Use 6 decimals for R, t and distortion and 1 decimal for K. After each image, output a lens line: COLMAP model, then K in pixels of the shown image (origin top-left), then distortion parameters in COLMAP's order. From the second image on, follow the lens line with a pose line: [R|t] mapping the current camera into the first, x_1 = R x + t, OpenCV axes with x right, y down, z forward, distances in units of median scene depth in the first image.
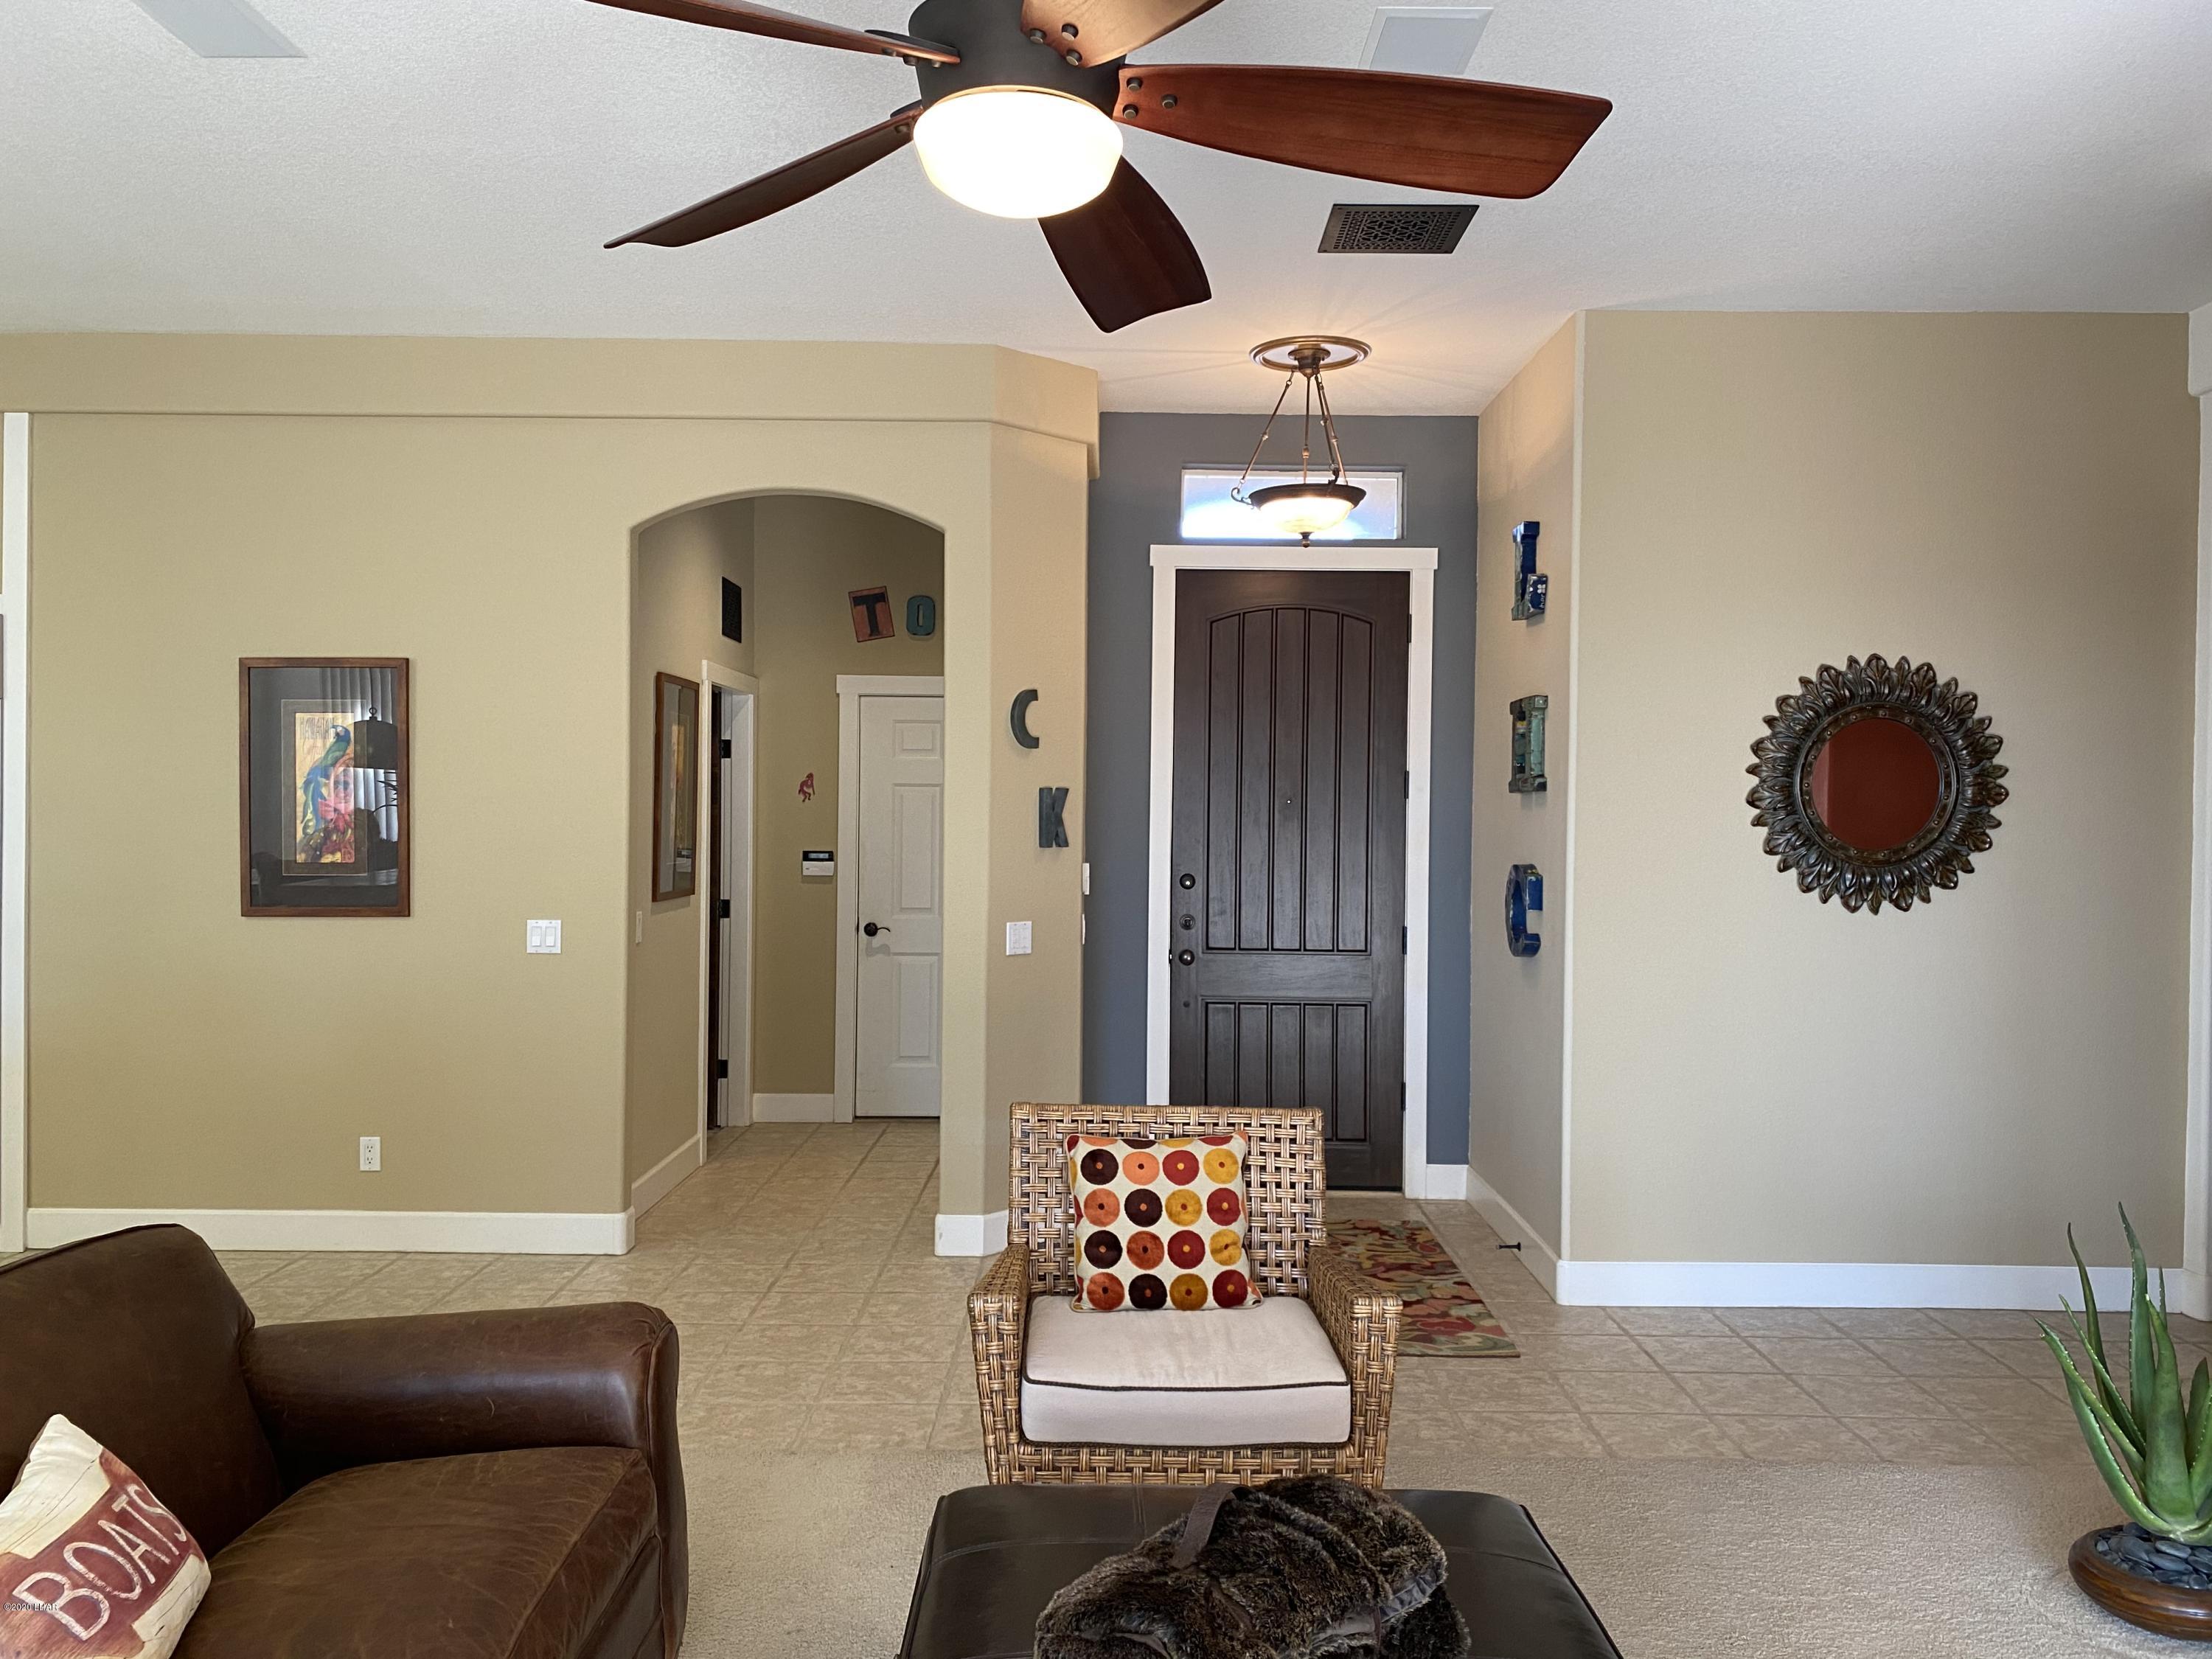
lens RADIAL K [[1686.4, 0, 1100.2], [0, 1686.4, 821.7], [0, 0, 1]] dist [0.043531, -0.058309]
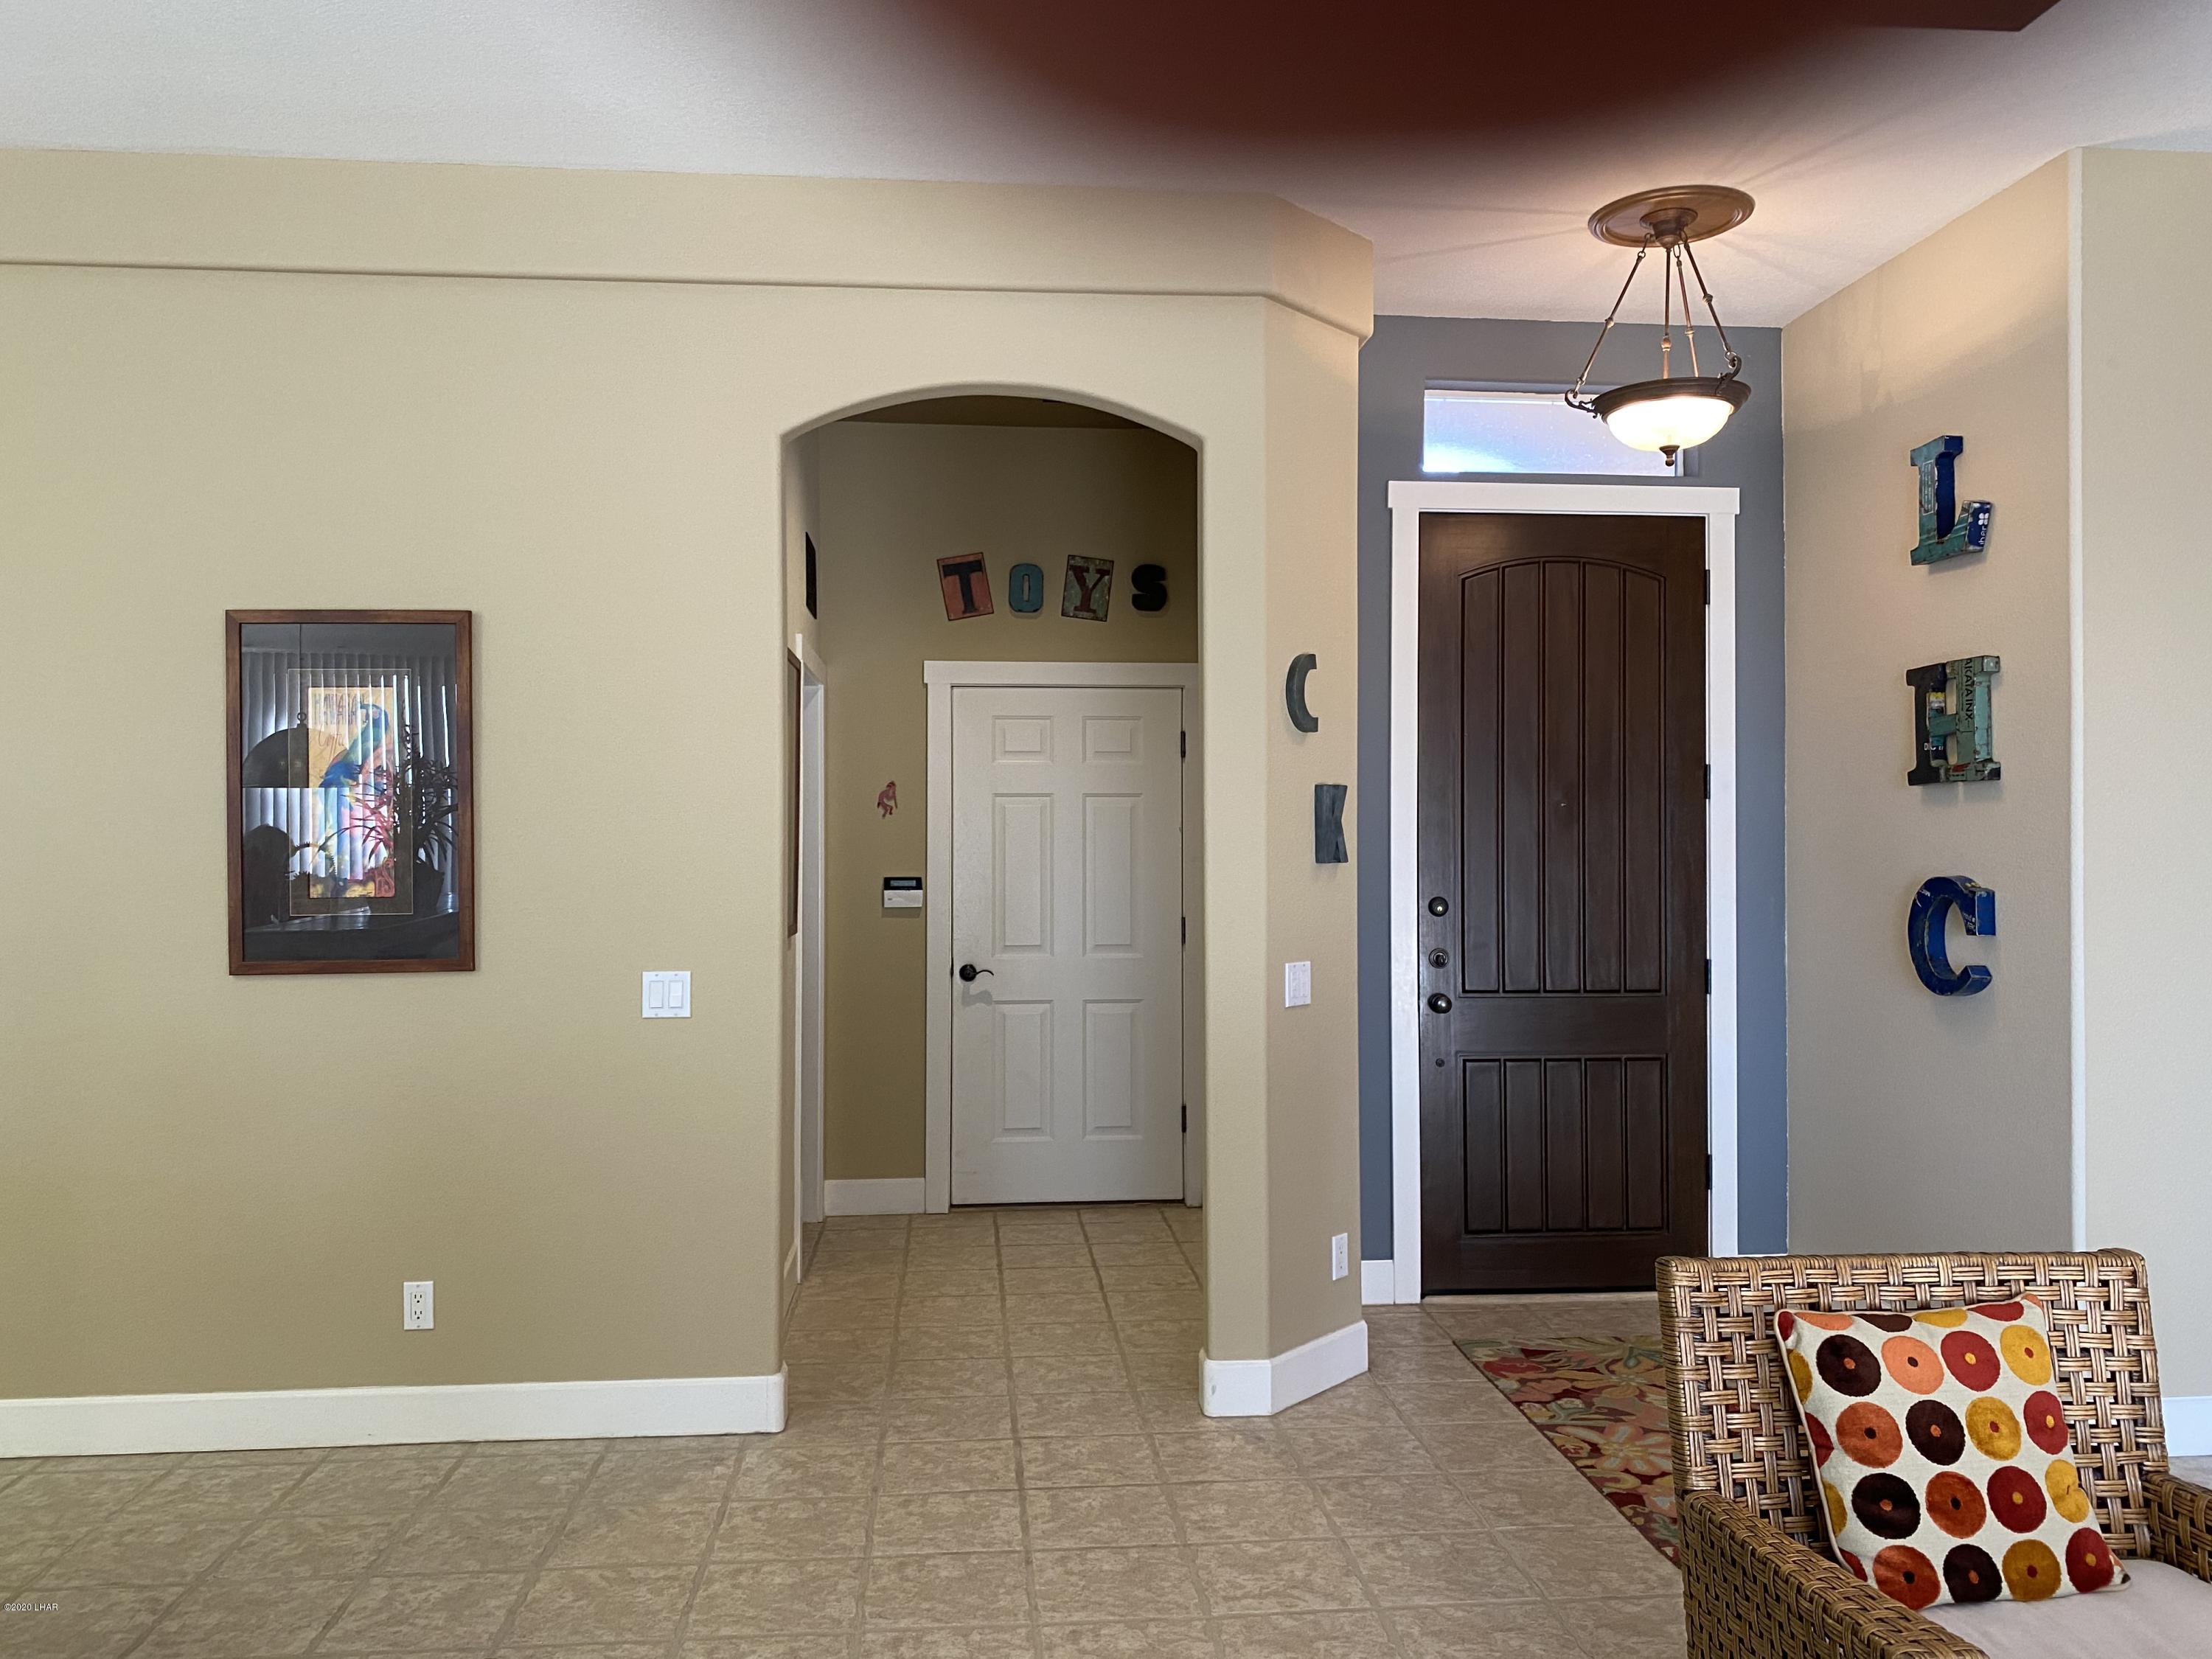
lens RADIAL K [[1686.4, 0, 1101.7], [0, 1686.4, 827.7], [0, 0, 1]] dist [0.043531, -0.058309]
pose [[0.995461, -0.011626, 0.094454, -0.211223], [0.013034, 0.999813, -0.014300, 0.009072], [-0.094270, 0.015466, 0.995427, 0.262257]]
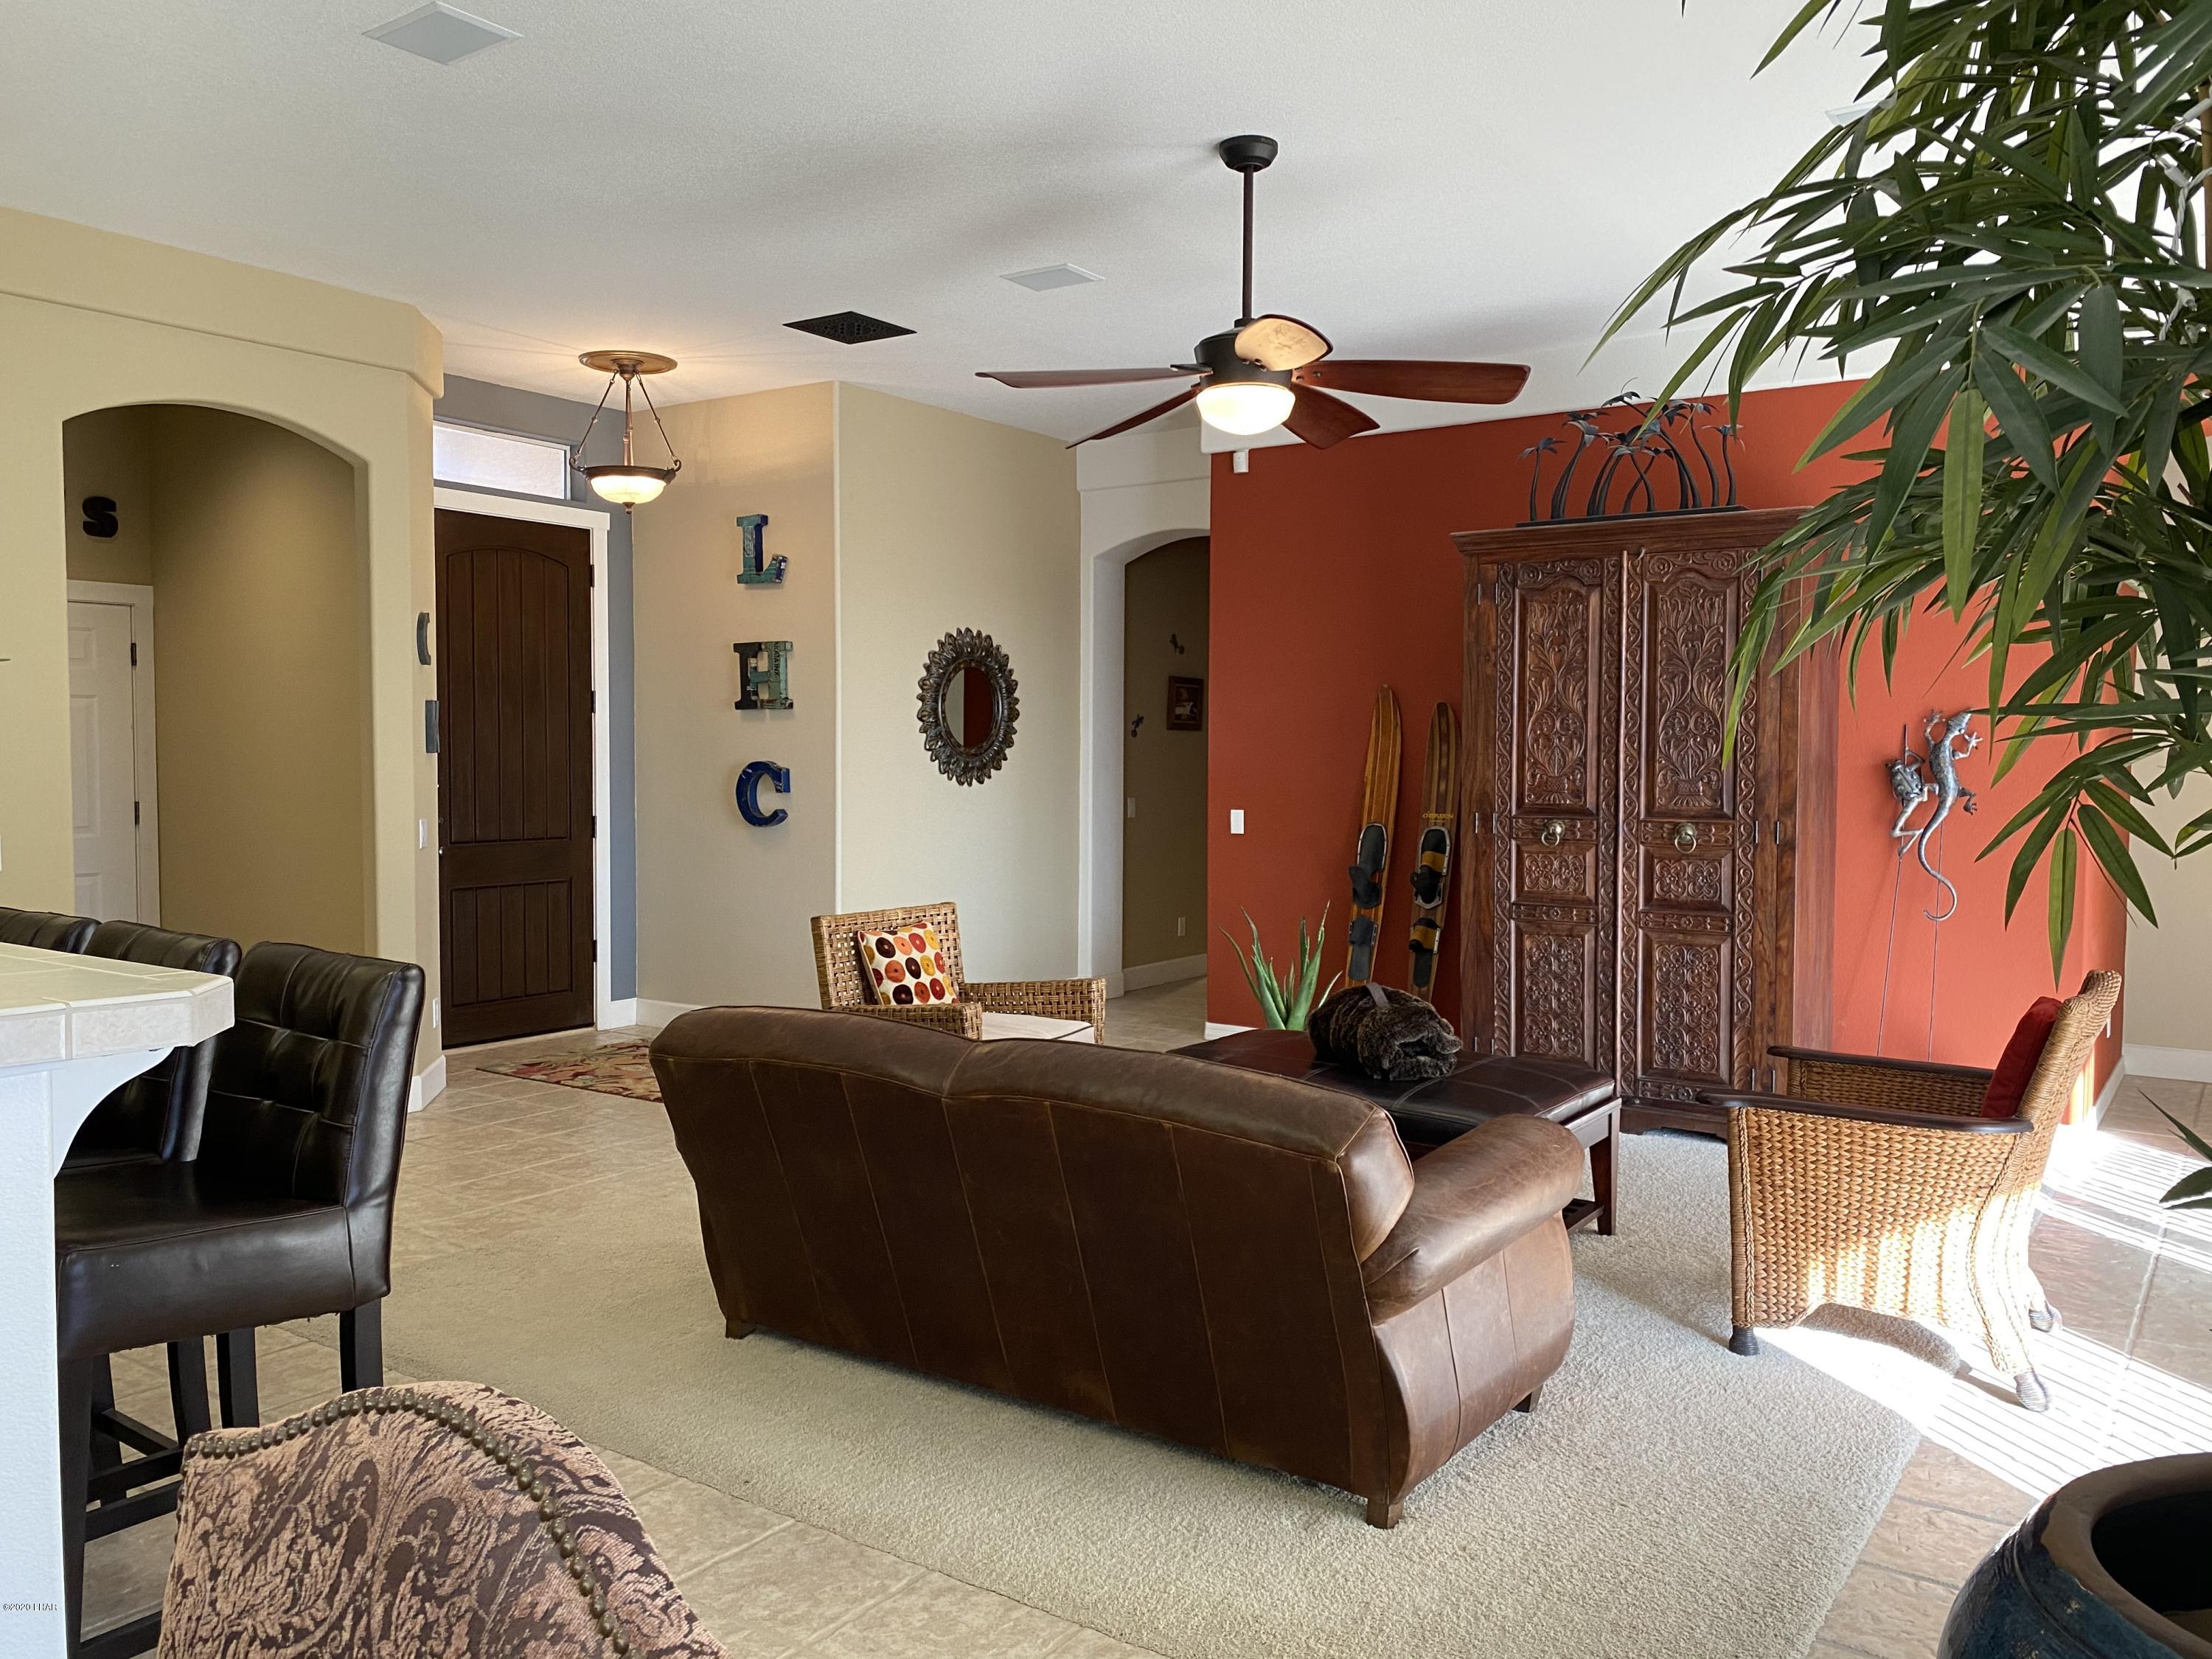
lens RADIAL K [[1686.4, 0, 1112.3], [0, 1686.4, 822.4], [0, 0, 1]] dist [0.043531, -0.058309]
pose [[0.561943, -0.041927, 0.826112, -0.748745], [0.004302, 0.998849, 0.047767, 0.010609], [-0.827164, -0.023288, 0.561477, -0.026901]]
